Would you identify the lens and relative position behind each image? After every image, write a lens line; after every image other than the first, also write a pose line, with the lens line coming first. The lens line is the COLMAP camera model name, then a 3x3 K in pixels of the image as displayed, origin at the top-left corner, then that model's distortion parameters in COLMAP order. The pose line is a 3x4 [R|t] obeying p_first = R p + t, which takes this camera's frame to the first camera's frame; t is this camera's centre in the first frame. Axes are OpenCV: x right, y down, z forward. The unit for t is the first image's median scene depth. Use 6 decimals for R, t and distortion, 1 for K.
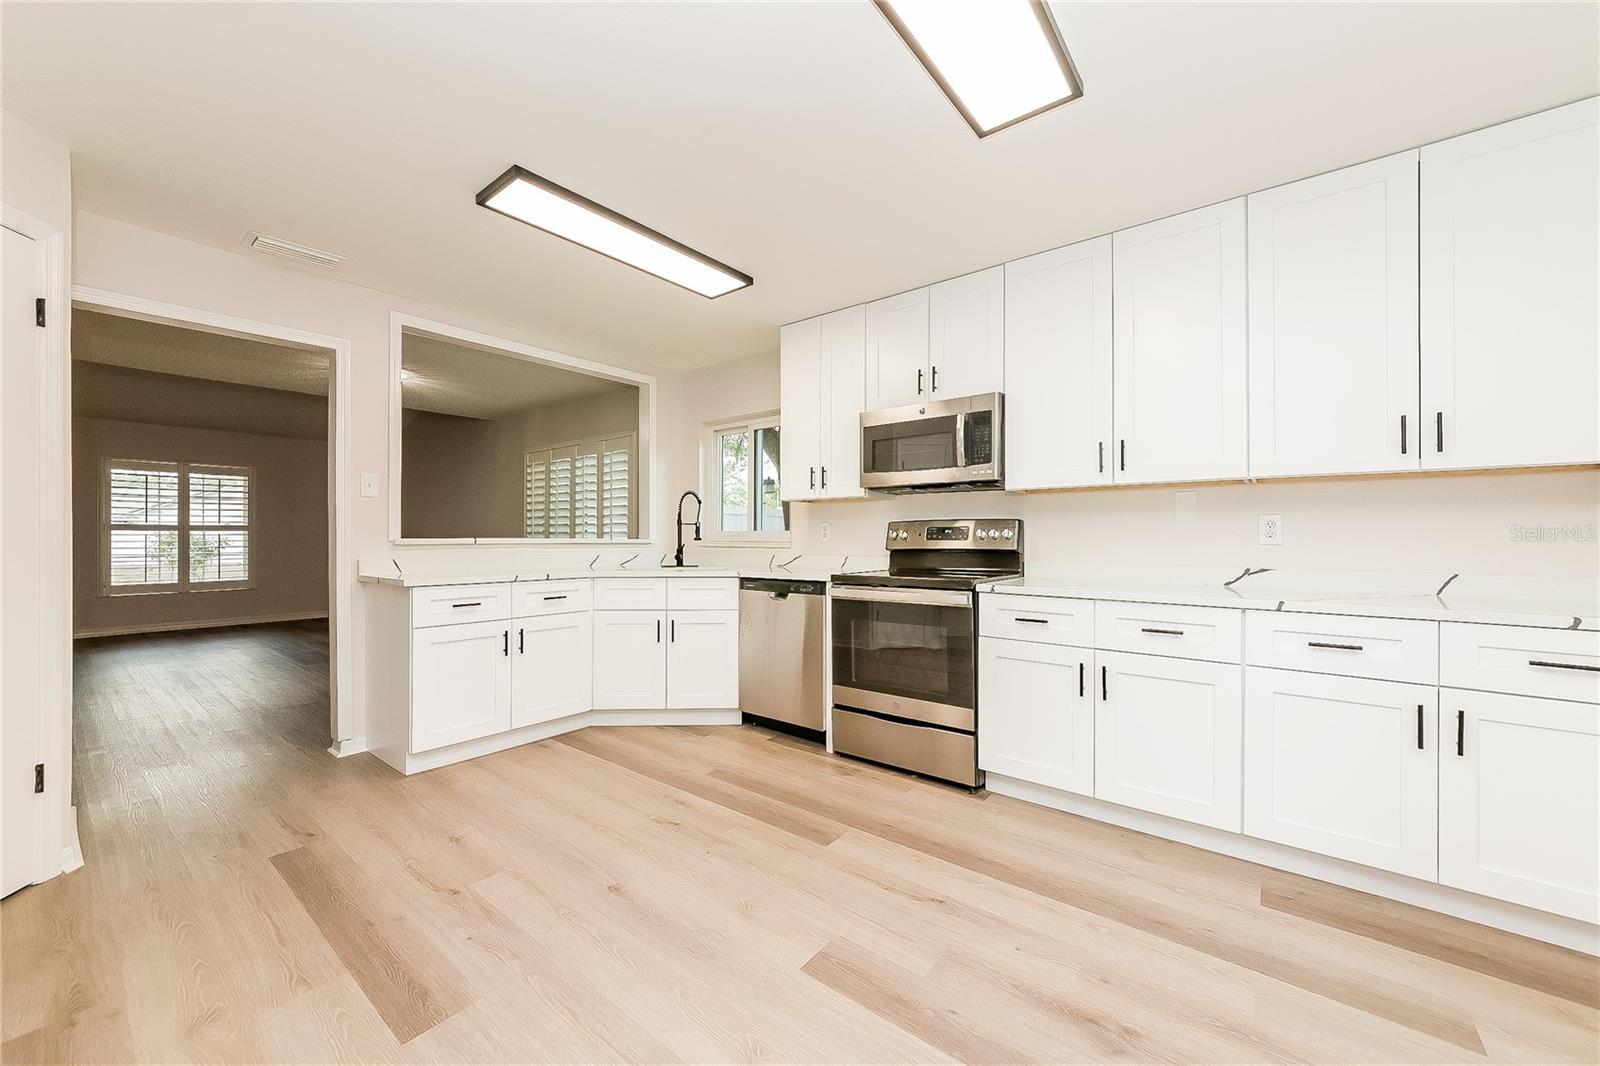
lens RADIAL K [[612.2, 0, 802.8], [0, 612.2, 538.8], [0, 0, 1]] dist [0.000045, -0.000989]
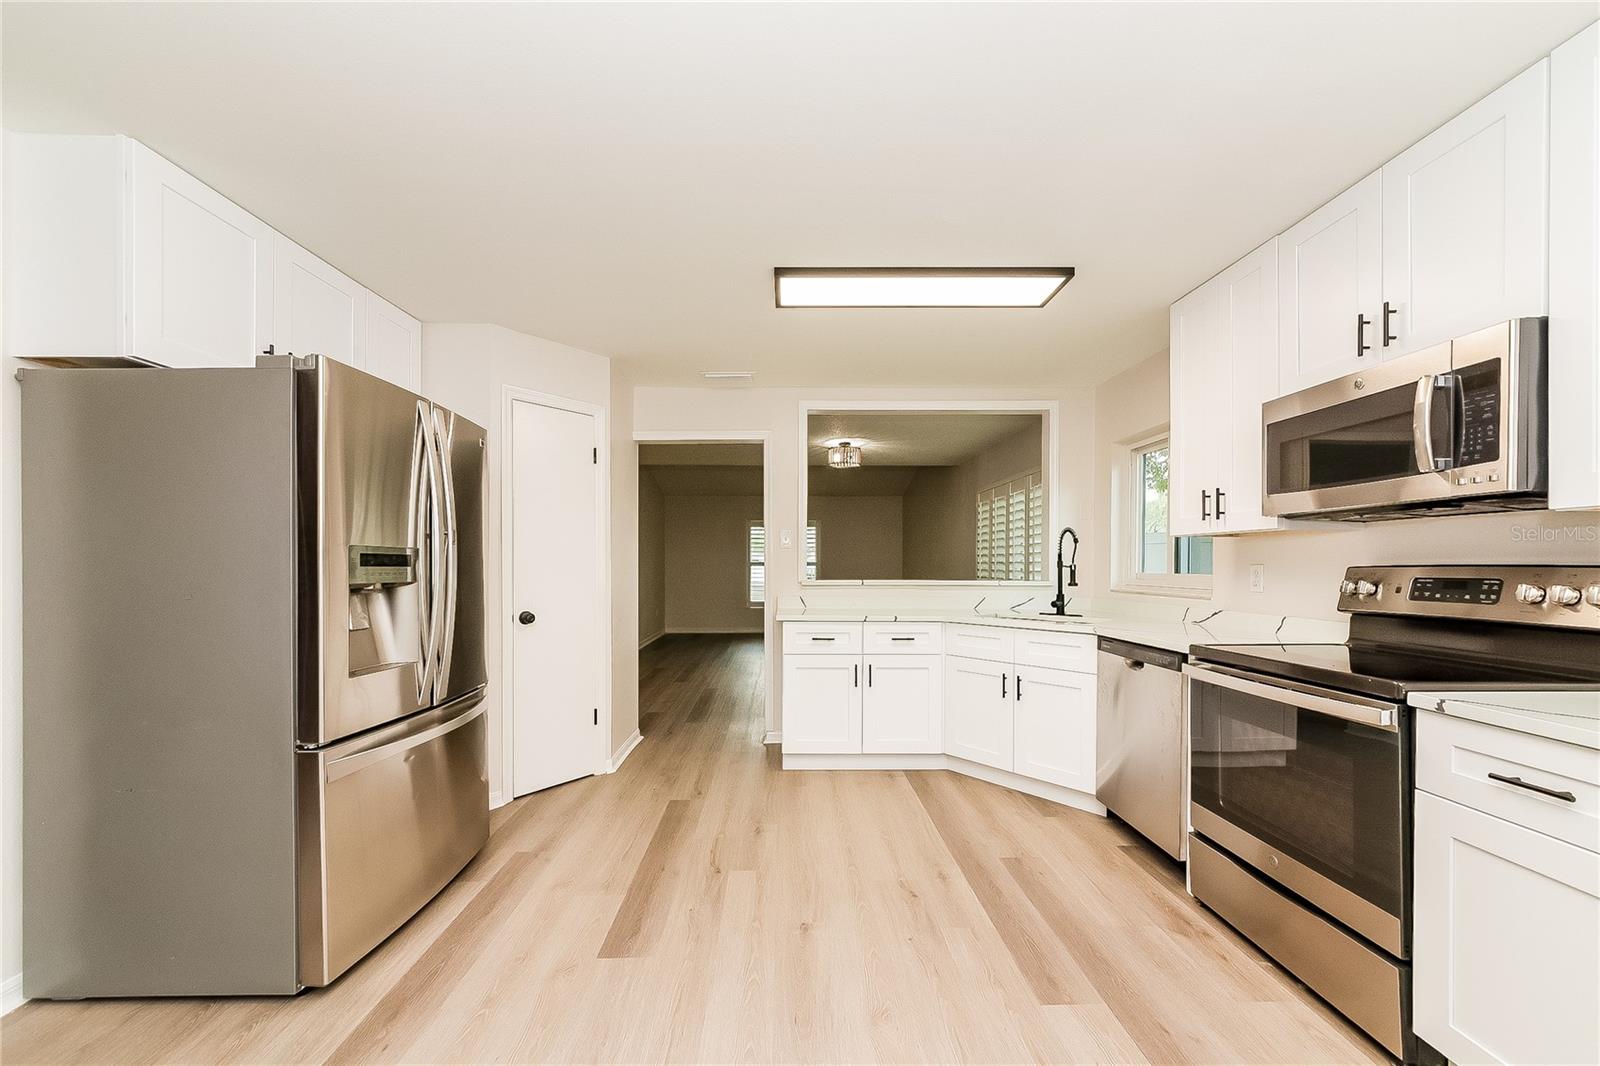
lens RADIAL K [[604.7, 0, 785.2], [0, 604.7, 569.3], [0, 0, 1]] dist [-0.002408, -0.001013]
pose [[0.630949, 0.005318, -0.775806, 0.283427], [-0.003146, 0.999986, 0.004296, -0.028719], [0.775818, -0.000270, 0.630957, 0.191145]]
